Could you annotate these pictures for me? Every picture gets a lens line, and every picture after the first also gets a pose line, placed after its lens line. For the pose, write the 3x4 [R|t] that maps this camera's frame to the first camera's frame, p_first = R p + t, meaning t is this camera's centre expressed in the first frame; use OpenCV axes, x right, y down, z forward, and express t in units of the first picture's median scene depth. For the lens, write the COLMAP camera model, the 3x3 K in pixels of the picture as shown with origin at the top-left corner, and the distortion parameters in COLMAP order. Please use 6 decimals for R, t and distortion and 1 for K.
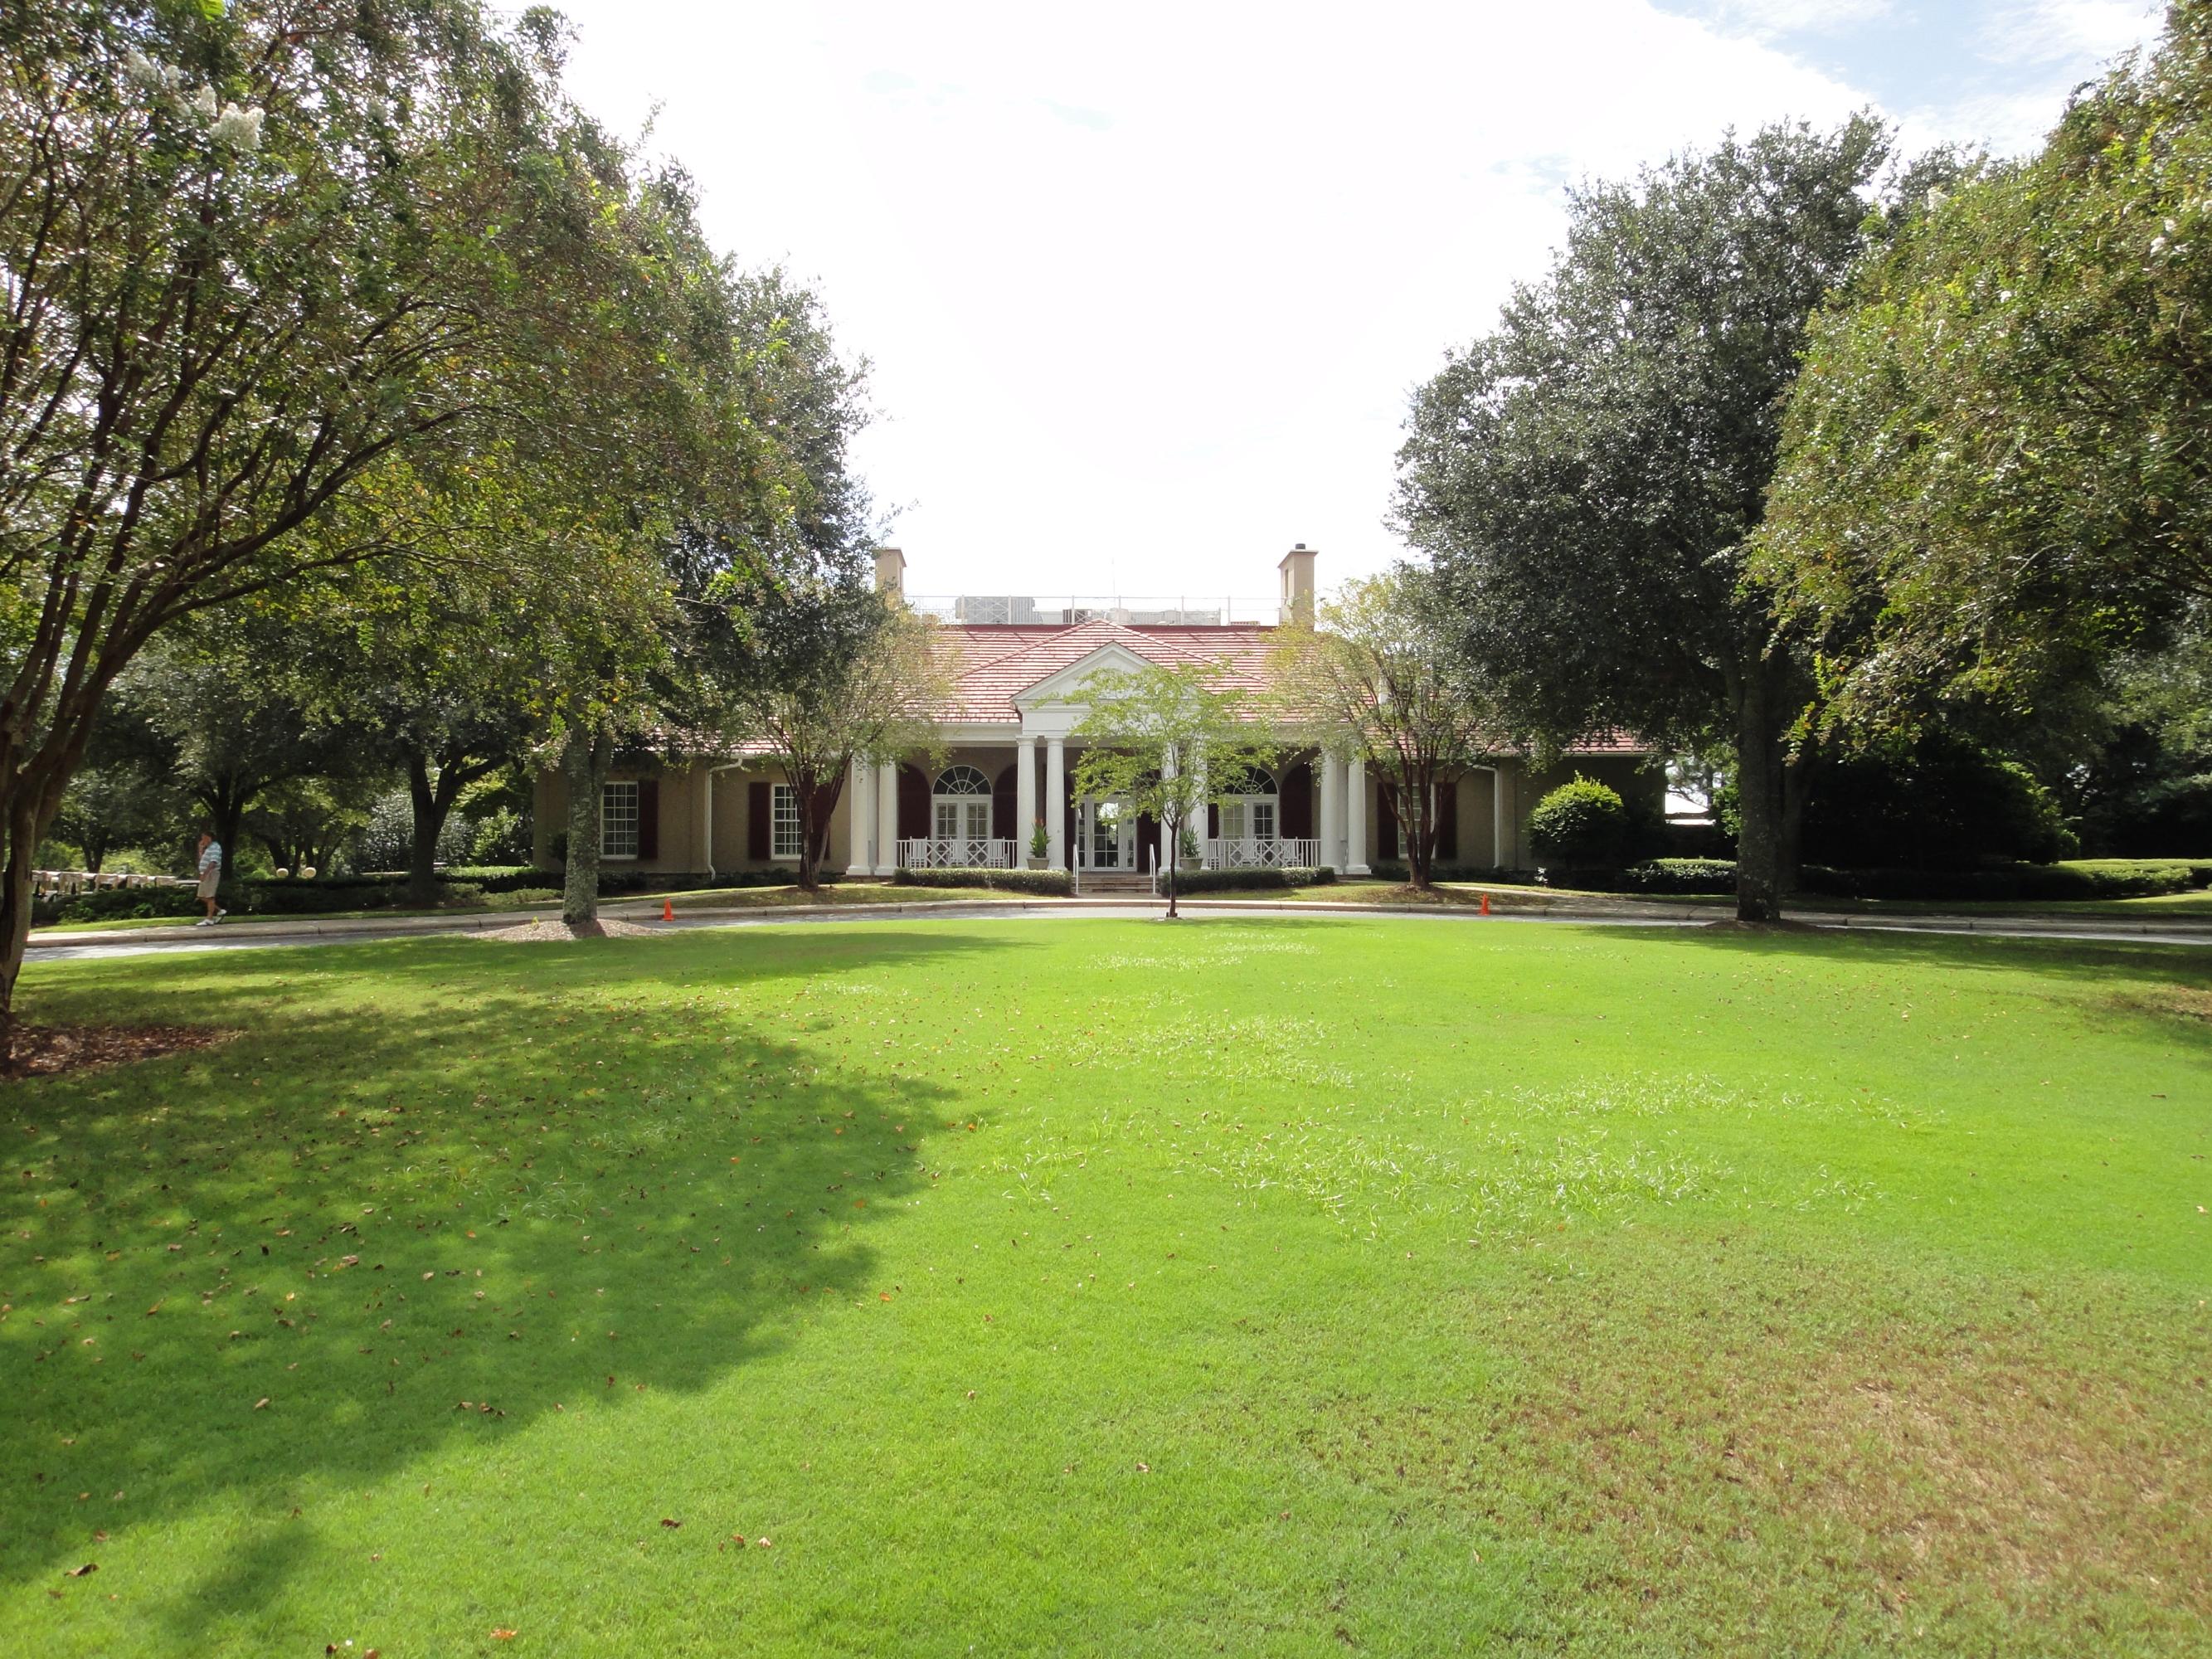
lens RADIAL K [[1553.7, 0, 1106.0], [0, 1553.7, 829.5], [0, 0, 1]] dist [-0.001605, -0.004934]
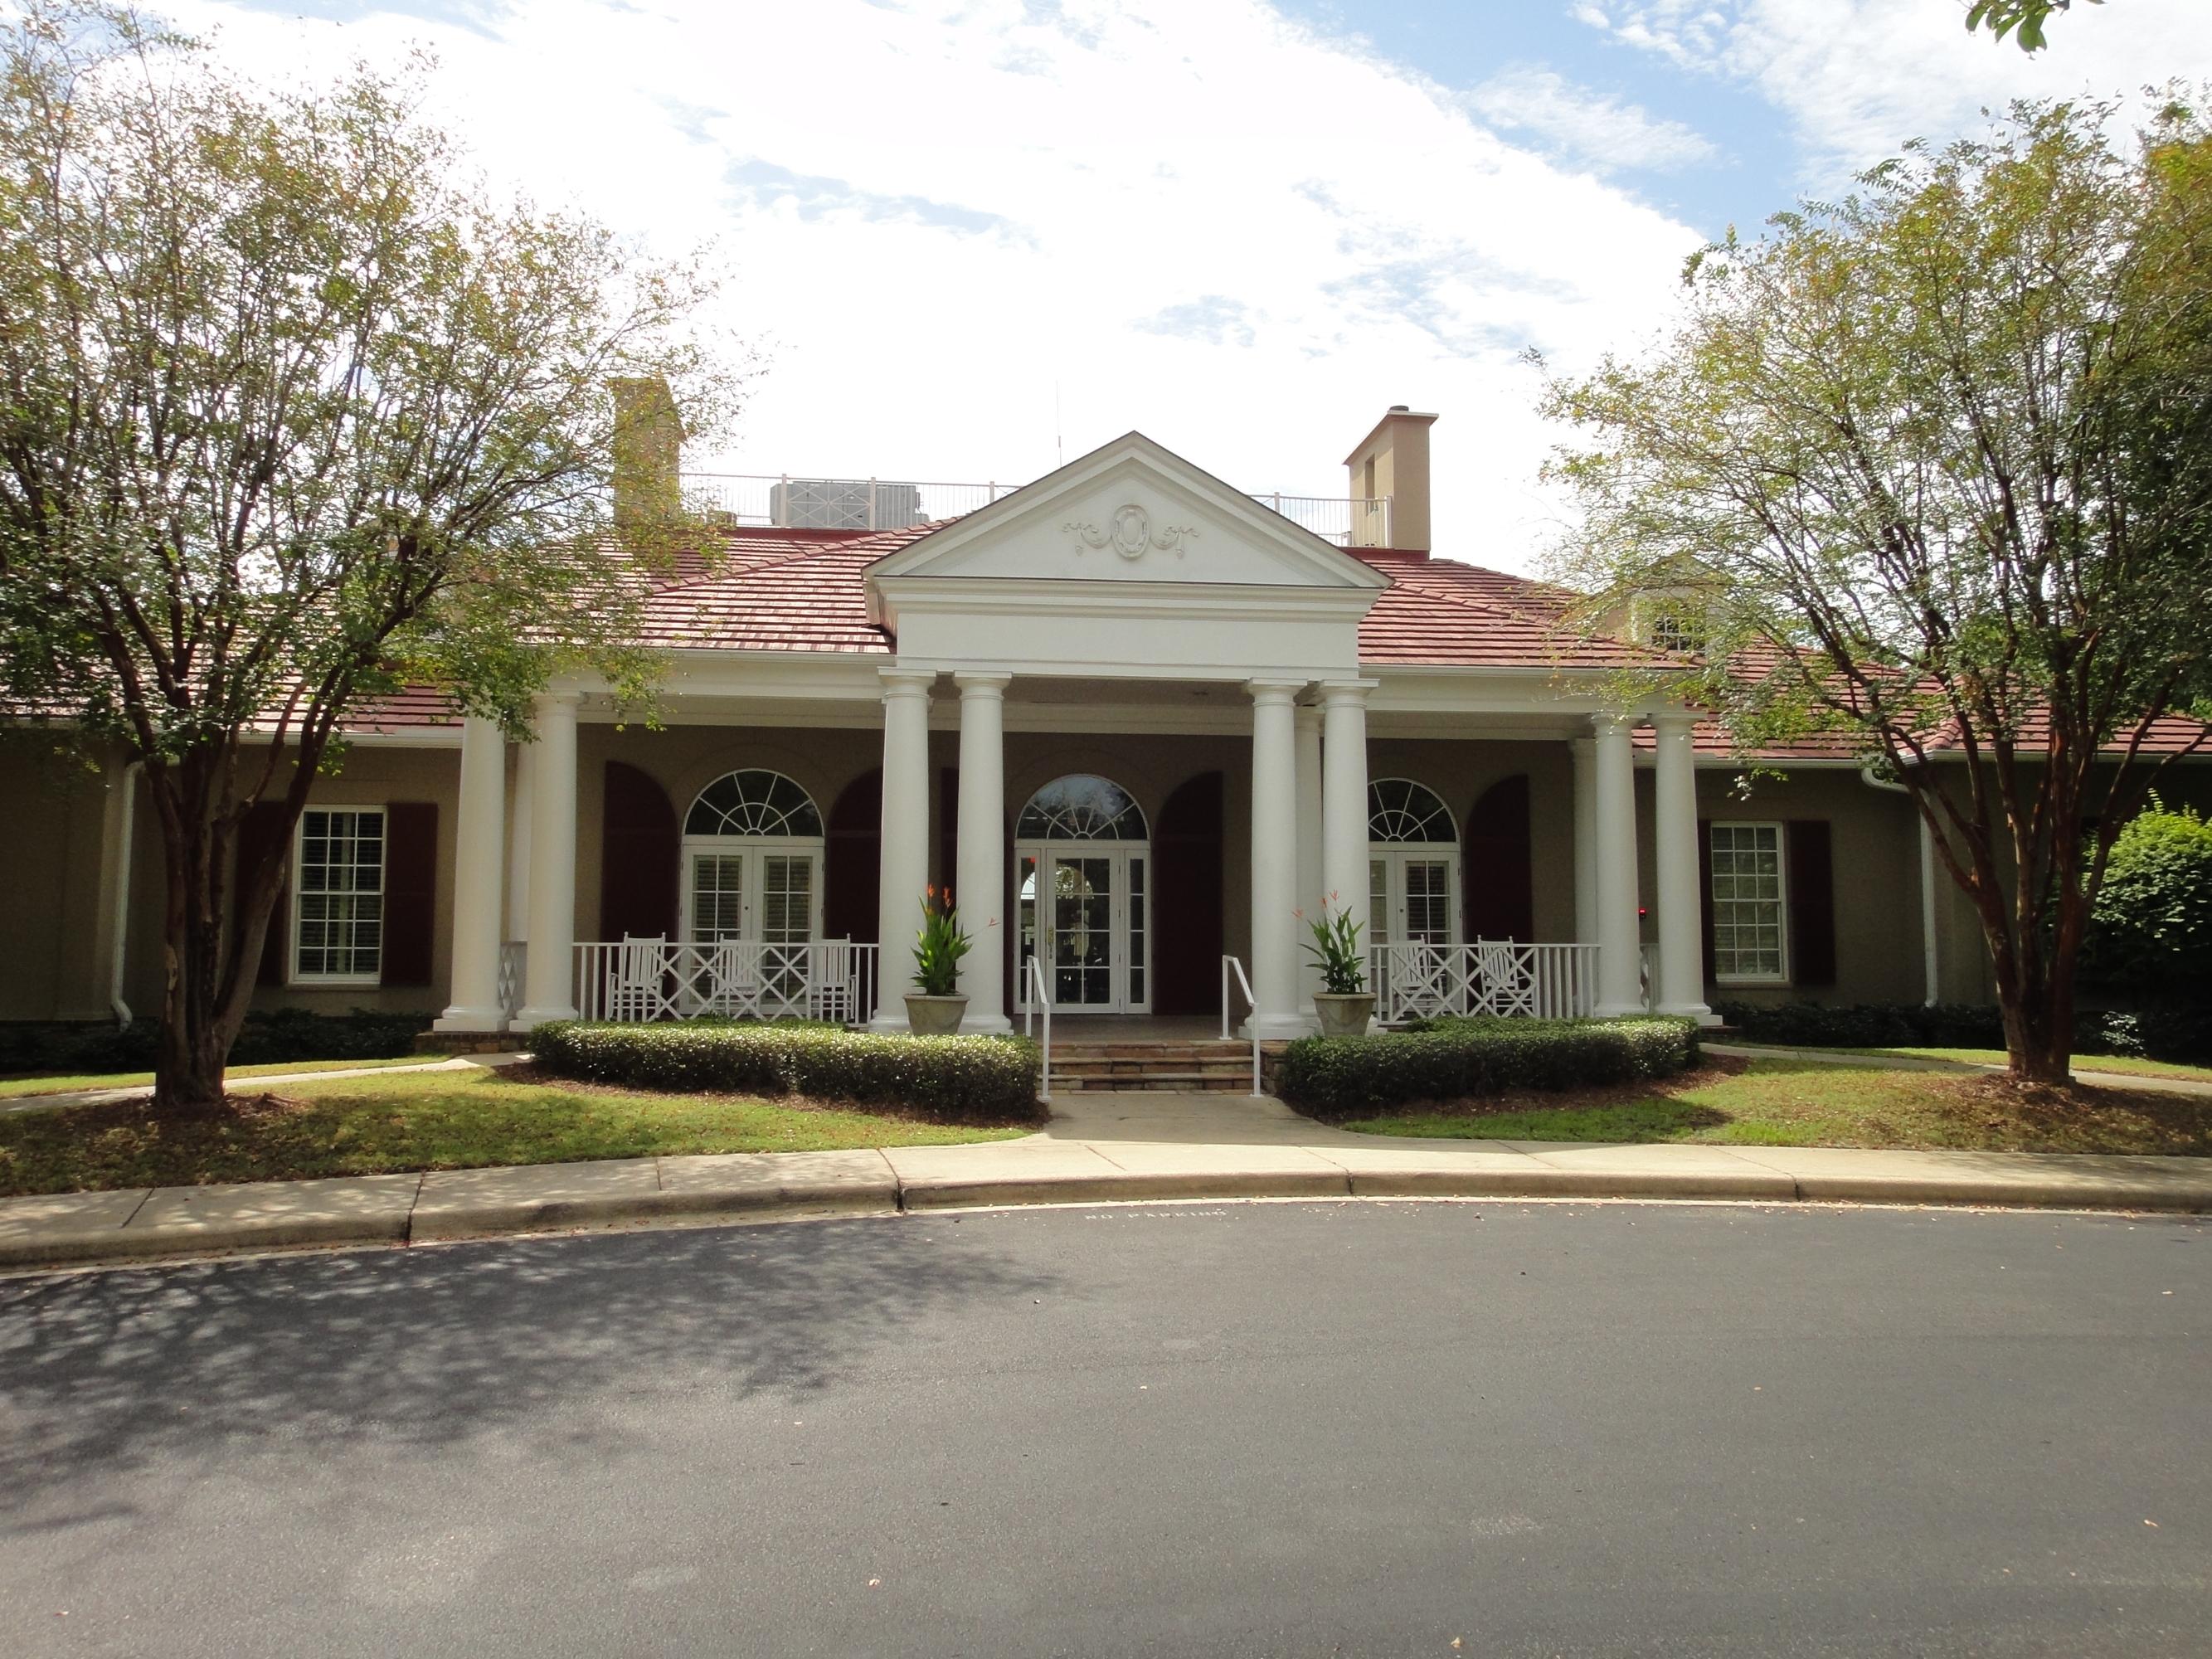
lens RADIAL K [[1553.7, 0, 1106.0], [0, 1553.7, 829.5], [0, 0, 1]] dist [-0.001605, -0.004934]
pose [[0.996390, 0.009690, 0.084337, -0.030974], [-0.005115, 0.998512, -0.054291, -0.001168], [-0.084738, 0.053664, 0.994957, 0.560282]]
